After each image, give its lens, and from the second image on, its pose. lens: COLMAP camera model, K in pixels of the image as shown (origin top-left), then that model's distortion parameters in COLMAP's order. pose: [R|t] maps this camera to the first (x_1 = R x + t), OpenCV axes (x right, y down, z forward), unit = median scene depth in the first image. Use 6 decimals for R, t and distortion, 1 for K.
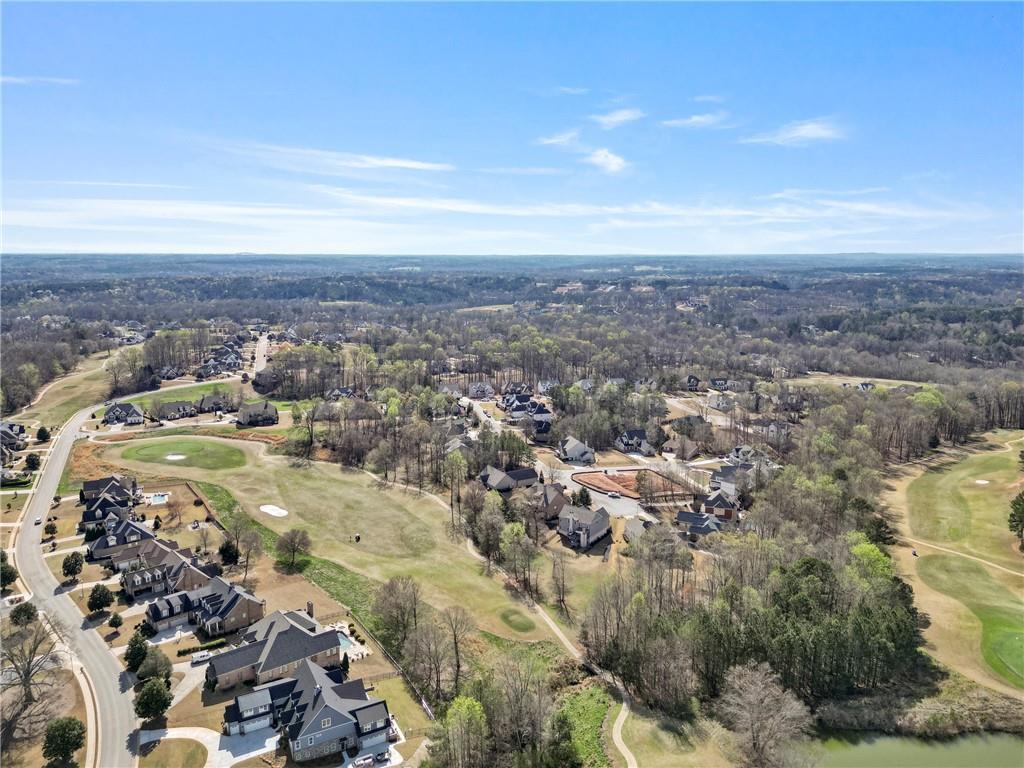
lens RADIAL K [[714.8, 0, 512.0], [0, 714.8, 384.0], [0, 0, 1]] dist [0.084069, -0.088885]
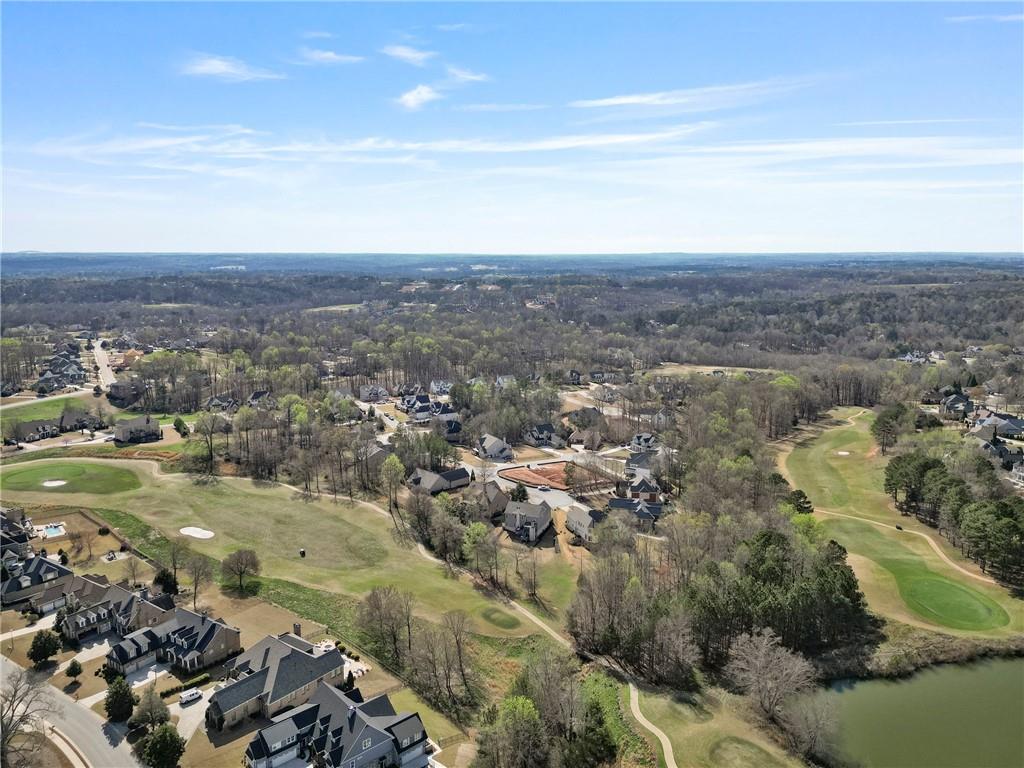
lens RADIAL K [[714.8, 0, 512.0], [0, 714.8, 384.0], [0, 0, 1]] dist [0.084069, -0.088885]
pose [[0.973819, -0.041501, 0.223504, -0.124005], [0.041142, 0.999134, 0.006263, -0.002510], [-0.223570, 0.003096, 0.974683, 0.010658]]
